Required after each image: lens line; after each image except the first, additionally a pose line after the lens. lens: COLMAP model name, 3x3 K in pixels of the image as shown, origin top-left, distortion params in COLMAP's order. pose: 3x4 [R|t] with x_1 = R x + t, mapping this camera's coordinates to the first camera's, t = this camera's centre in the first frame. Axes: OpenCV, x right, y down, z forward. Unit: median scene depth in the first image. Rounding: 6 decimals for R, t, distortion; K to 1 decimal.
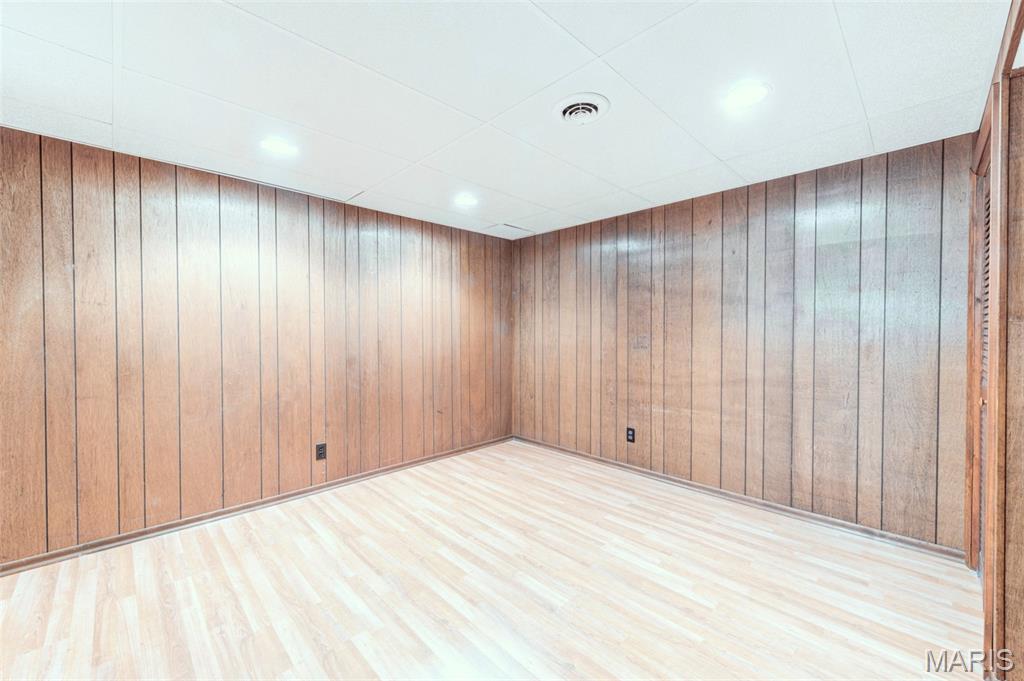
lens RADIAL K [[406.1, 0, 506.9], [0, 406.1, 335.2], [0, 0, 1]] dist [0.000976, 0.000039]
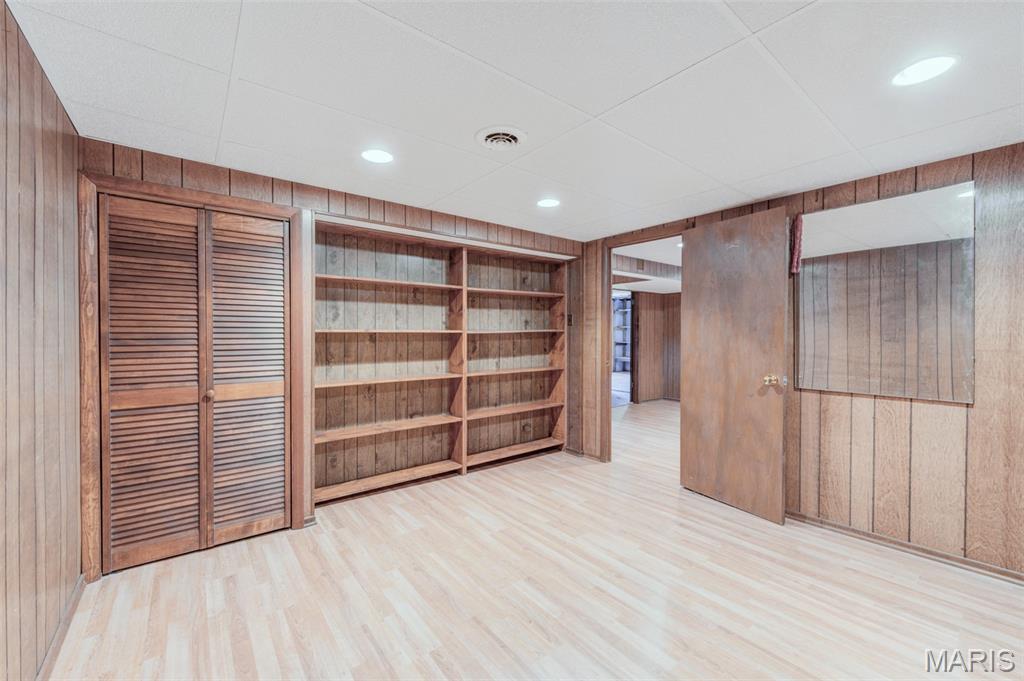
lens RADIAL K [[406.1, 0, 506.9], [0, 406.1, 335.2], [0, 0, 1]] dist [0.000976, 0.000039]
pose [[-0.994619, -0.001651, 0.103584, 0.050487], [0.000065, 0.999863, 0.016564, -0.043823], [-0.103597, 0.016481, -0.994483, 2.031867]]
